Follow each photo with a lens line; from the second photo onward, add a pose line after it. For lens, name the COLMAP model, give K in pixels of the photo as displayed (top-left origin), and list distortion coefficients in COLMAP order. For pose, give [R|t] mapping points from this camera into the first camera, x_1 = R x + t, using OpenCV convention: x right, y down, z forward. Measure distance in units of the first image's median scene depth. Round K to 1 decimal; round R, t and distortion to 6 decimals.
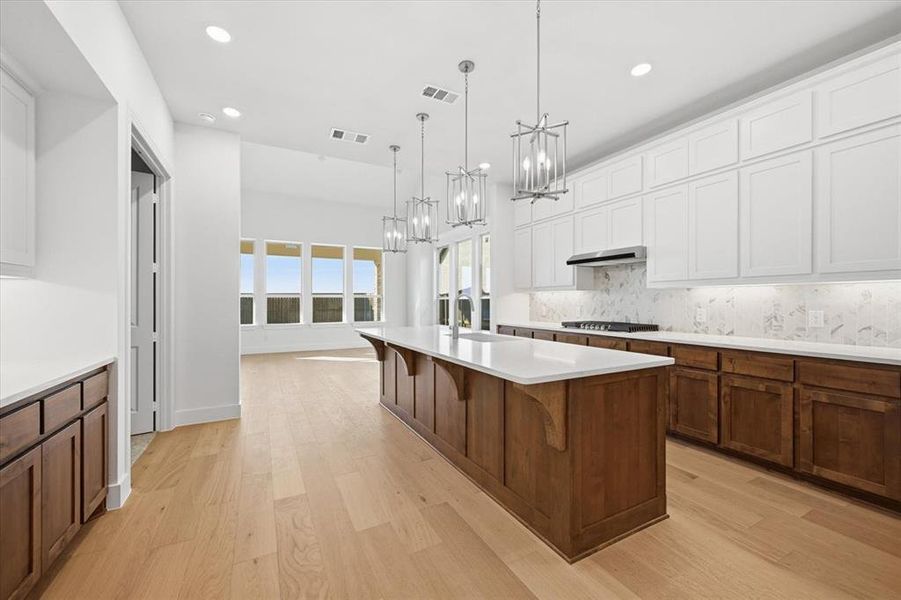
lens RADIAL K [[360.5, 0, 451.5], [0, 360.5, 298.9], [0, 0, 1]] dist [-0.002354, -0.000406]
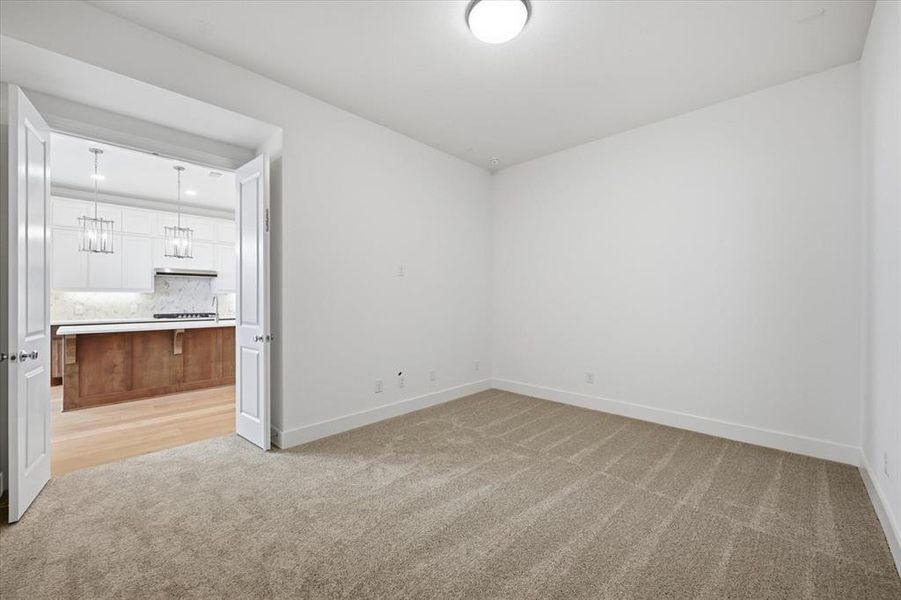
lens RADIAL K [[360.5, 0, 451.5], [0, 360.5, 298.9], [0, 0, 1]] dist [-0.002354, -0.000406]
pose [[-0.313194, 0.003510, 0.949683, -1.487067], [-0.001805, 0.999989, -0.004291, 0.004953], [-0.949687, -0.003058, -0.313184, 0.376455]]
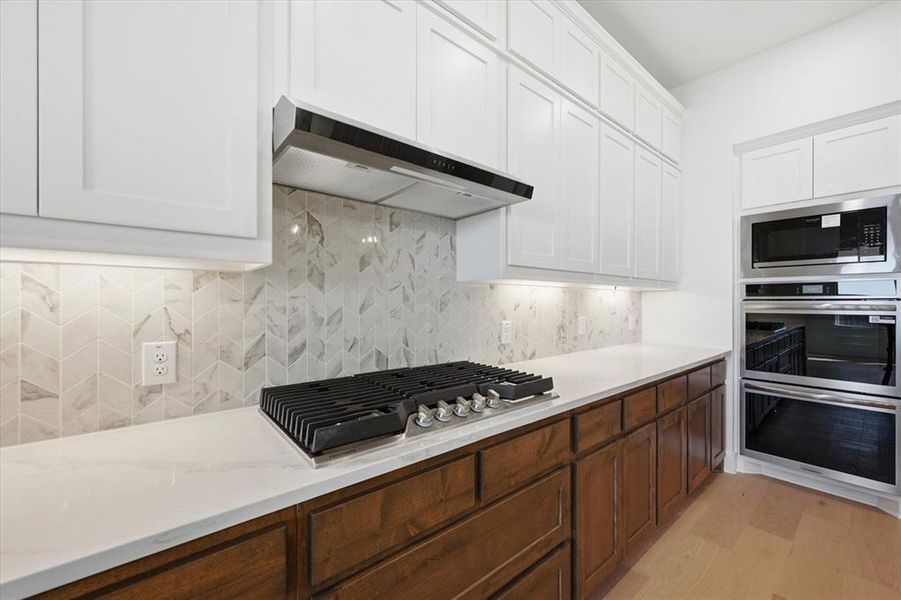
lens RADIAL K [[356.7, 0, 448.2], [0, 356.7, 302.2], [0, 0, 1]] dist [-0.000467, -0.000202]
pose [[-0.204456, 0.000618, 0.978876, 0.128208], [-0.005688, 0.999982, -0.001819, -0.000871], [-0.978859, -0.005939, -0.204448, 1.040634]]
